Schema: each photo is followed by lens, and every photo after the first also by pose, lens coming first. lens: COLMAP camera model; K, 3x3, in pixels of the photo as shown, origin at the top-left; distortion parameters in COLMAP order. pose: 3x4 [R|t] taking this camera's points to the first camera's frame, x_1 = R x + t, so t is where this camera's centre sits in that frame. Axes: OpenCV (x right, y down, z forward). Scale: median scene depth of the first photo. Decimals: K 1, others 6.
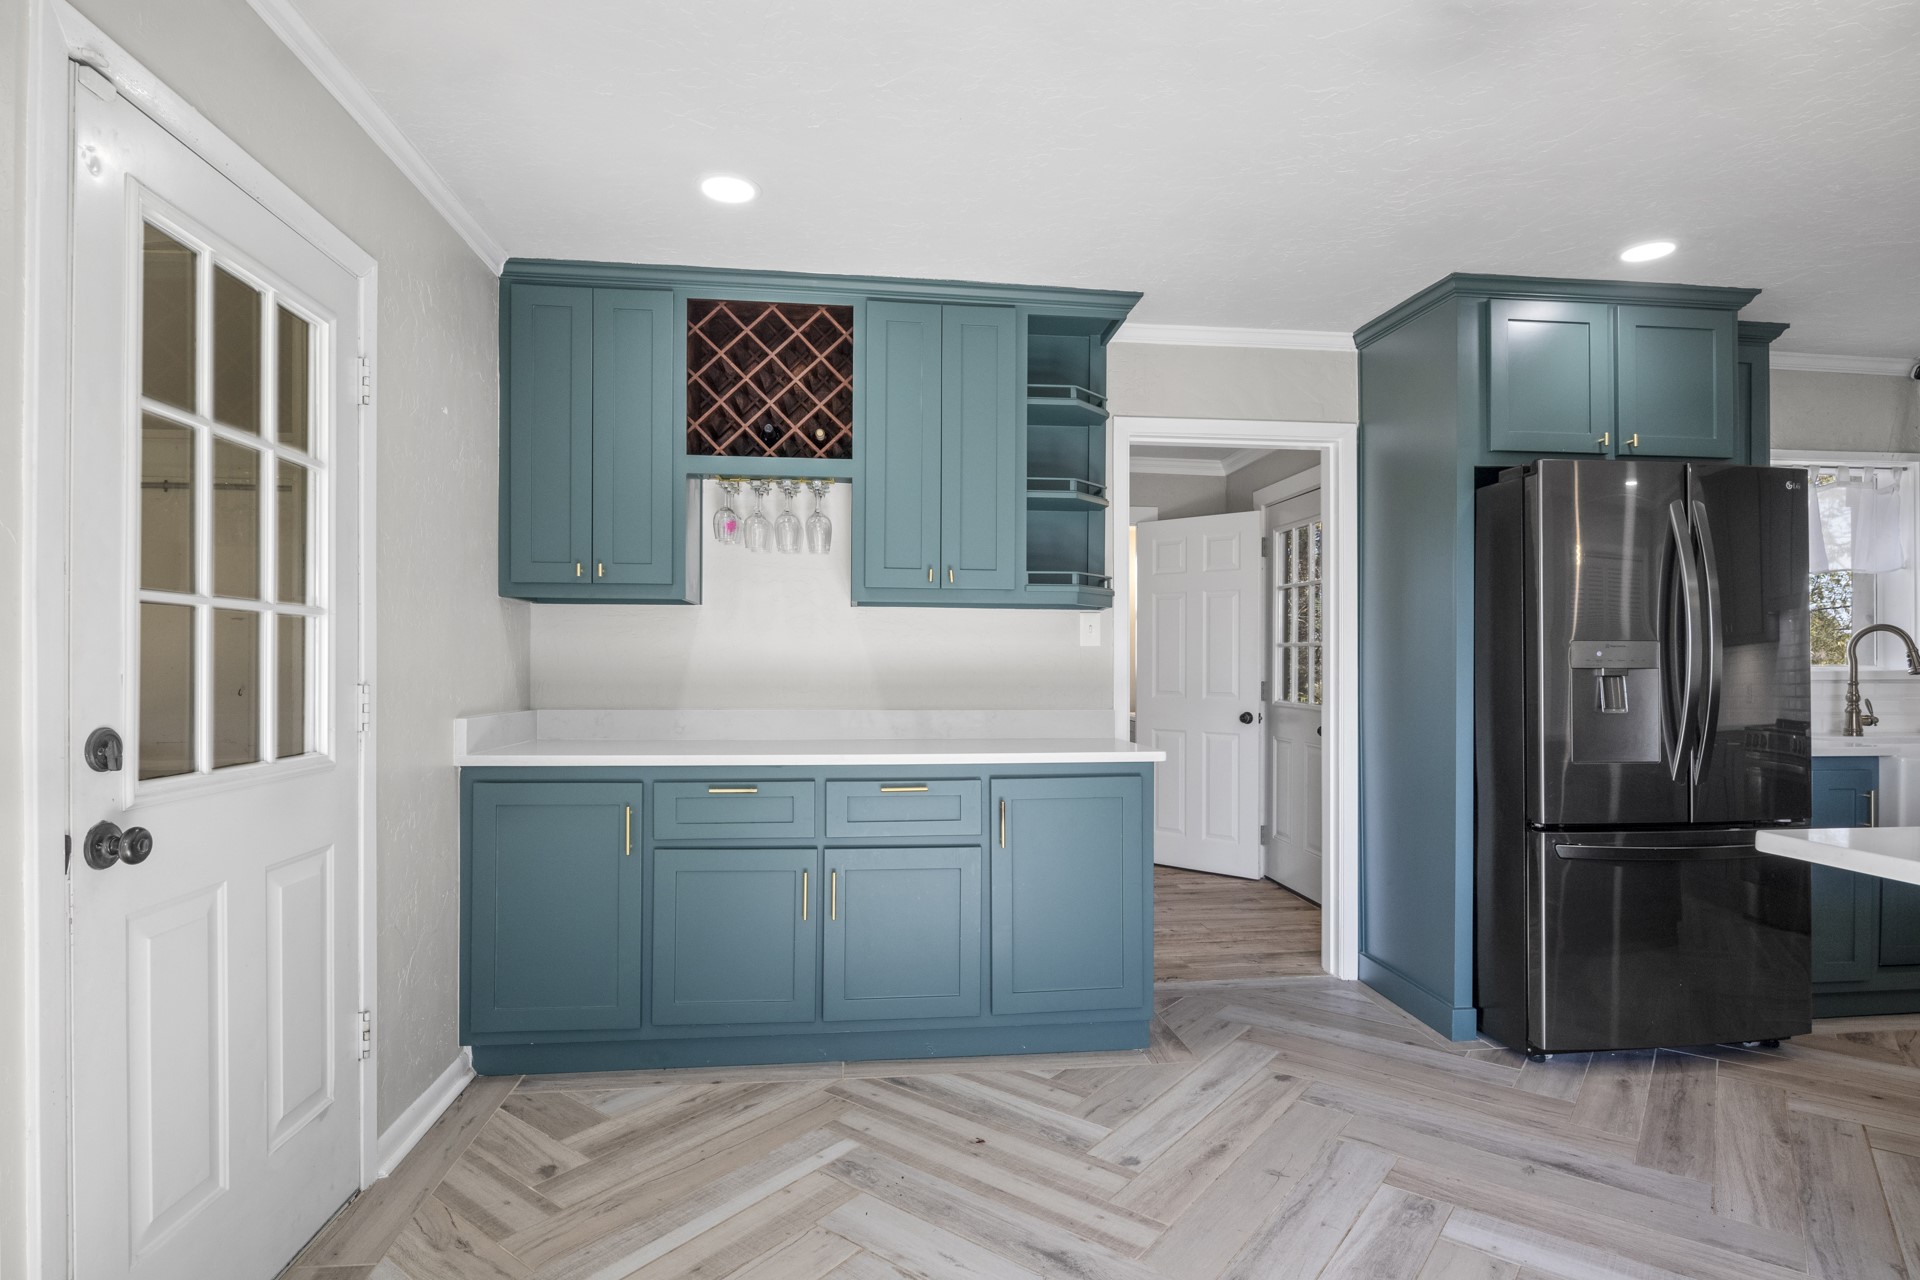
lens RADIAL K [[979.1, 0, 962.6], [0, 979.1, 660.9], [0, 0, 1]] dist [-0.006721, -0.002304]
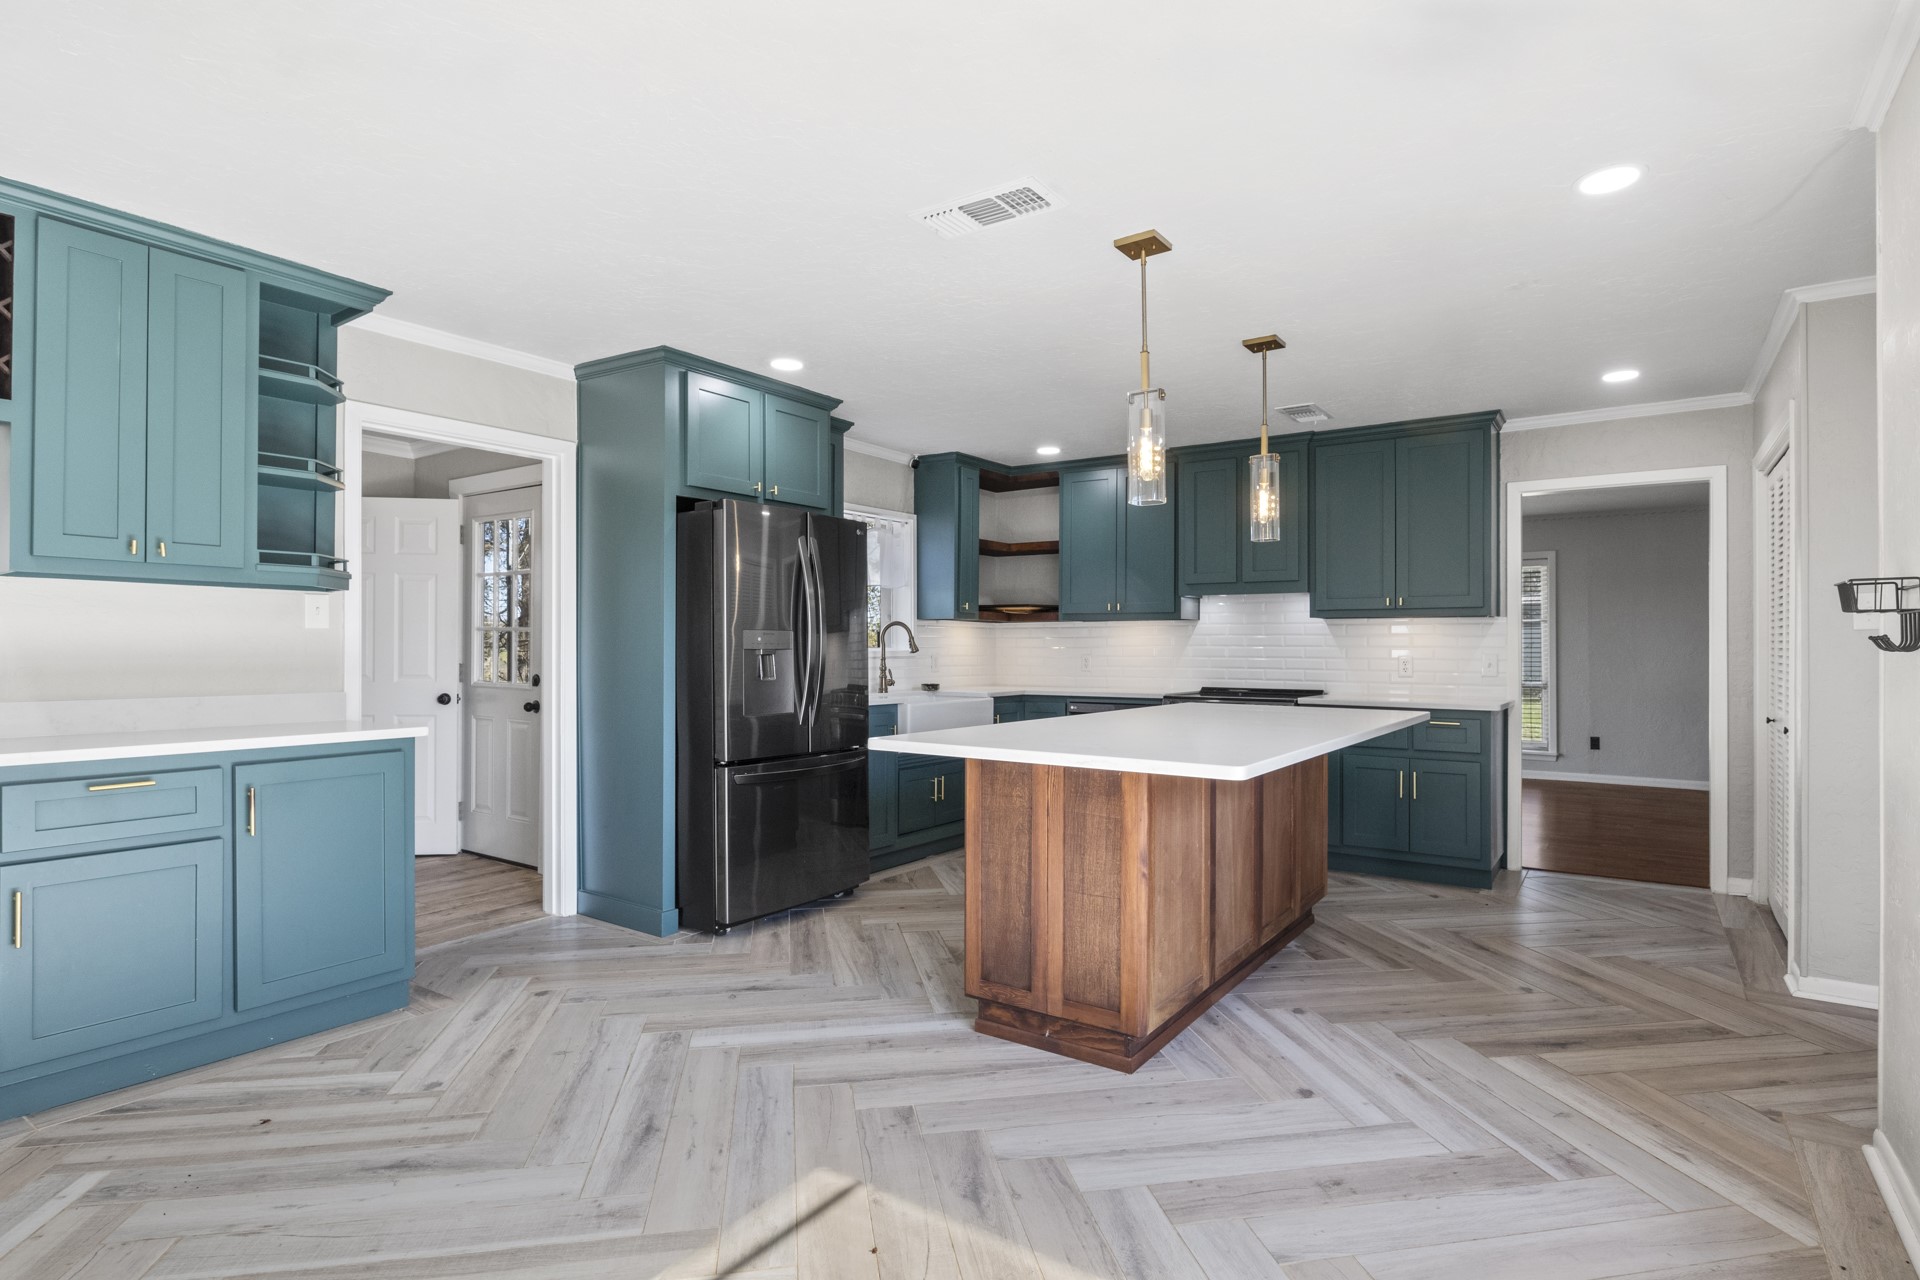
lens RADIAL K [[976.7, 0, 970.7], [0, 976.7, 642.6], [0, 0, 1]] dist [-0.004035, -0.000661]
pose [[0.657251, 0.002732, 0.753667, -0.202670], [-0.001369, 0.999996, -0.002431, 0.000847], [-0.753671, 0.000566, 0.657252, -0.158173]]
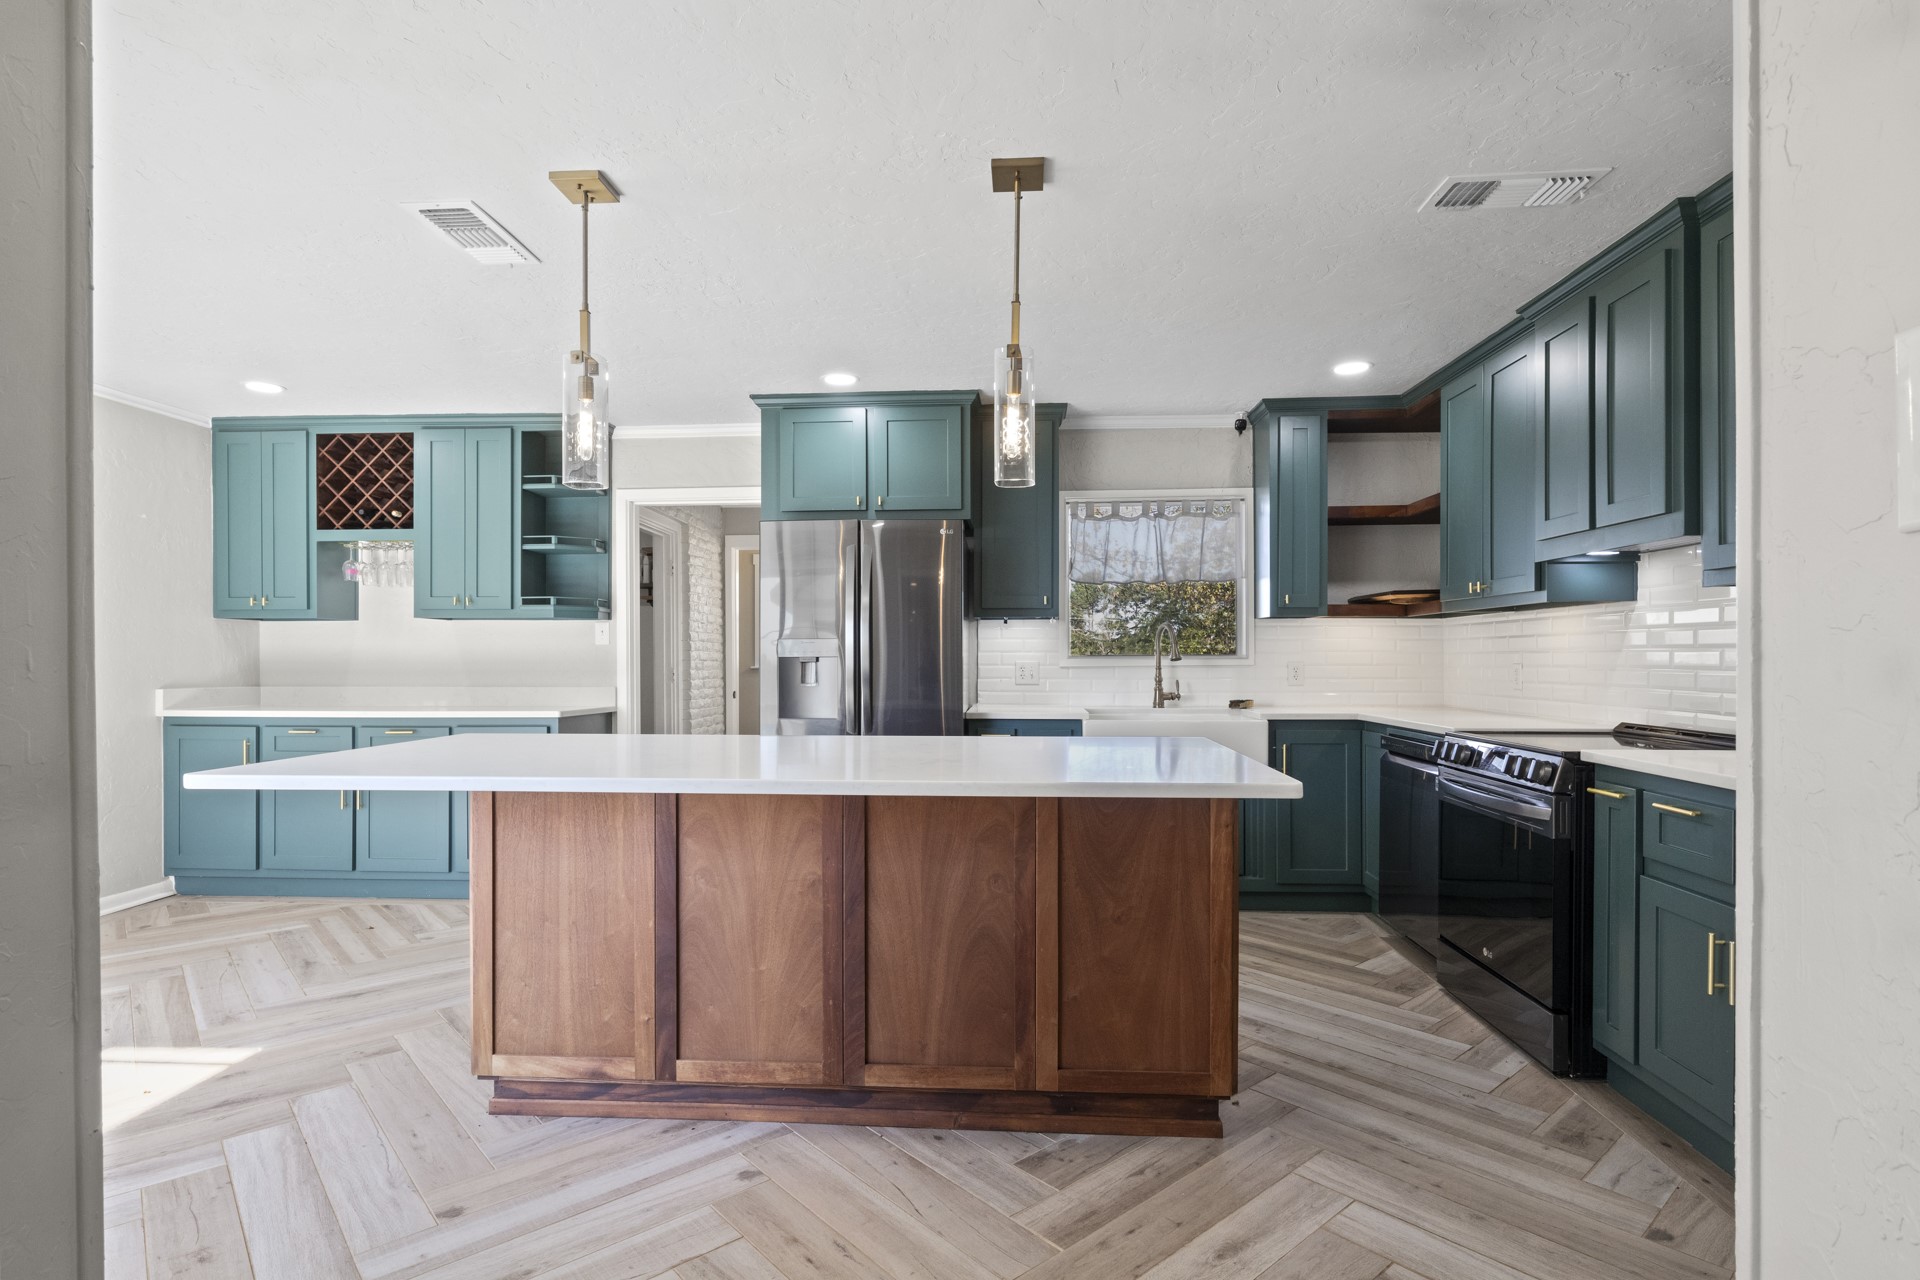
lens RADIAL K [[969.8, 0, 957.8], [0, 969.8, 657.8], [0, 0, 1]] dist [-0.002403, -0.000918]
pose [[0.984408, -0.004459, -0.175842, 1.063785], [0.005033, 0.999983, 0.002813, 0.004708], [0.175827, -0.003654, 0.984414, -0.411347]]
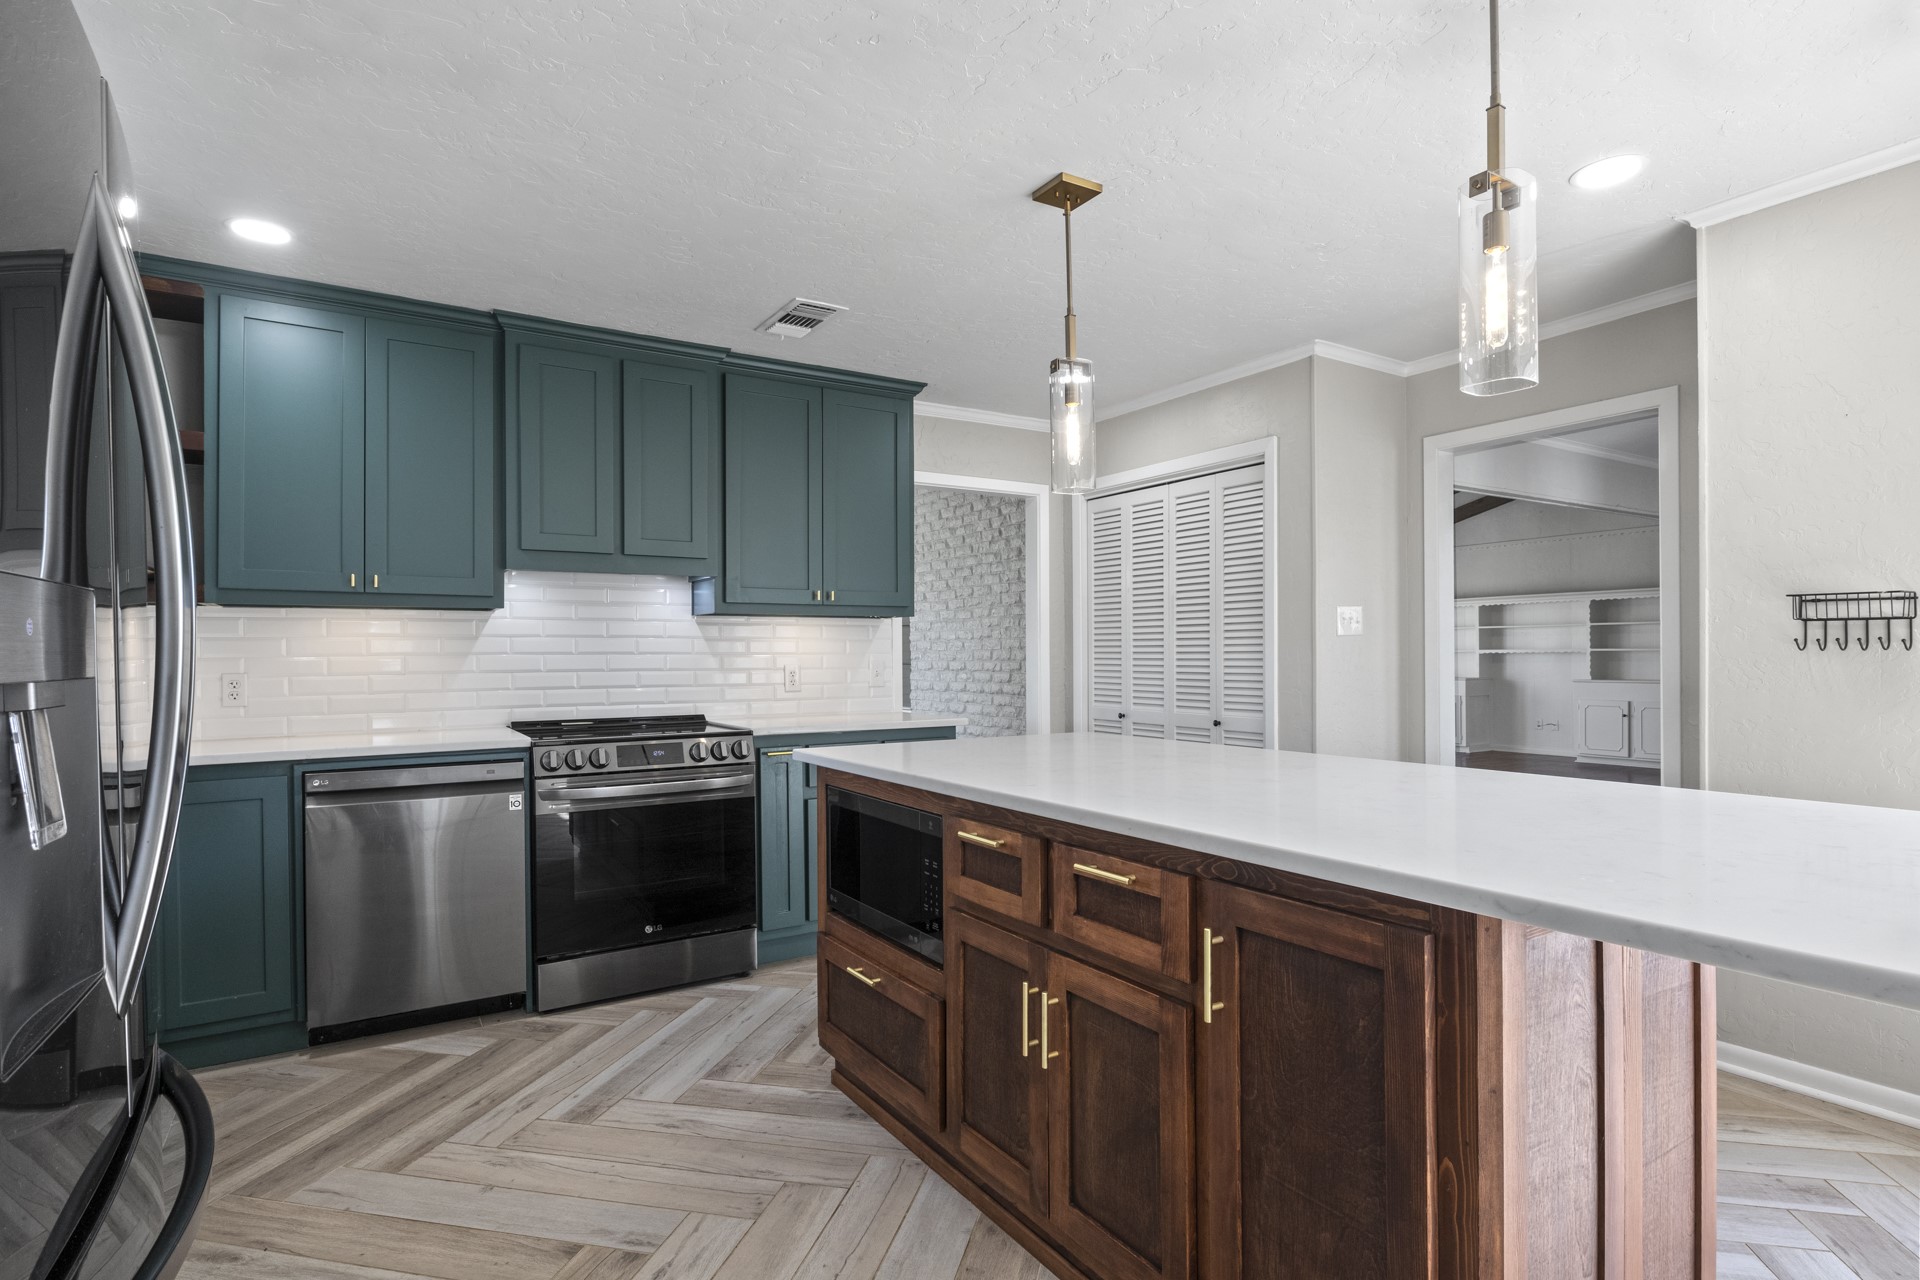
lens RADIAL K [[980.7, 0, 960.0], [0, 980.7, 640.0], [0, 0, 1]] dist [-0.001915, -0.000597]
pose [[-0.433404, 0.013751, 0.901095, 0.272283], [0.007593, 0.999904, -0.011607, 0.001752], [-0.901168, 0.001812, -0.433467, 0.816454]]
